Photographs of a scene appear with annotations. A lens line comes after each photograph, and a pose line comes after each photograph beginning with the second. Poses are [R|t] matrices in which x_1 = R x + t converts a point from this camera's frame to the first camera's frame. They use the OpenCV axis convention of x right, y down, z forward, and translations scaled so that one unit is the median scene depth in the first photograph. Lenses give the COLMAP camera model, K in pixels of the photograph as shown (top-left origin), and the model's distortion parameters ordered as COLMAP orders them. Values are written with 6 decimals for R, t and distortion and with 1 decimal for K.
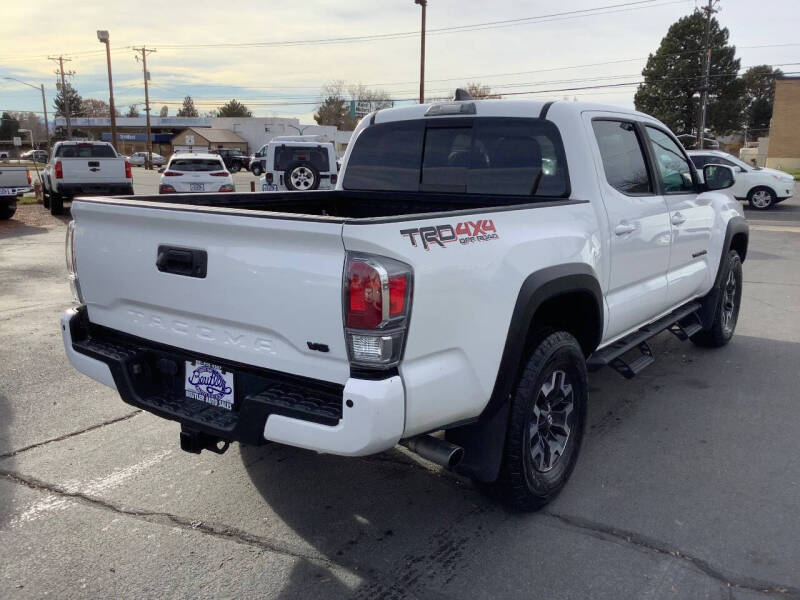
lens RADIAL K [[721.4, 0, 424.3], [0, 721.4, 310.4], [0, 0, 1]] dist [0.109964, -0.197556]
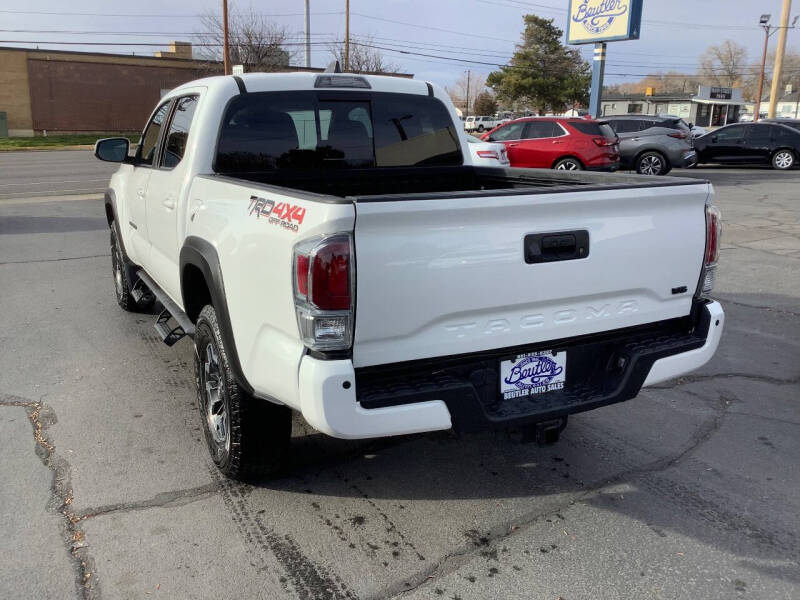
lens RADIAL K [[721.4, 0, 392.5], [0, 721.4, 312.4], [0, 0, 1]] dist [0.109964, -0.197556]
pose [[0.448983, -0.226668, 0.864313, -1.078074], [0.190251, 0.969360, 0.155387, -0.146510], [-0.873051, 0.094671, 0.478350, 0.635744]]
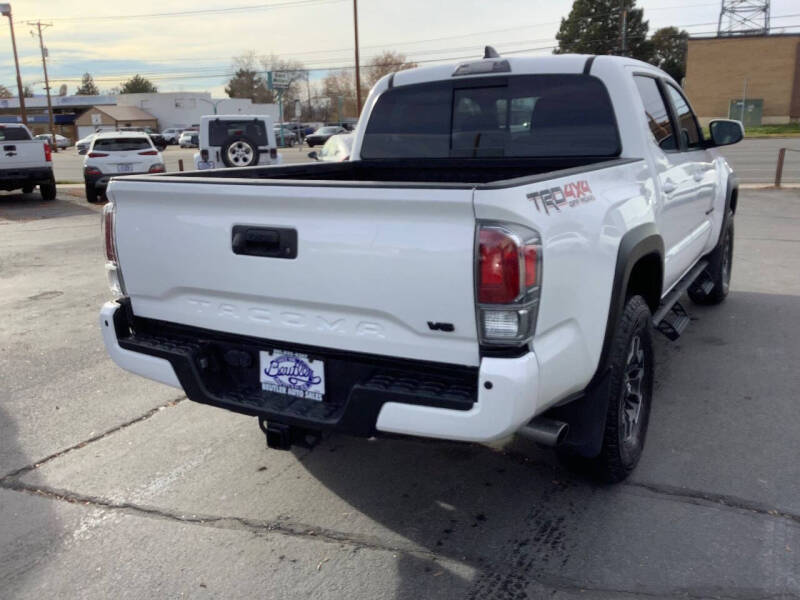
lens RADIAL K [[721.4, 0, 409.6], [0, 721.4, 313.7], [0, 0, 1]] dist [0.109964, -0.197556]
pose [[0.993051, -0.060861, 0.100725, -0.213842], [0.056724, 0.997445, 0.043434, -0.006122], [-0.103111, -0.037419, 0.993966, 0.072507]]
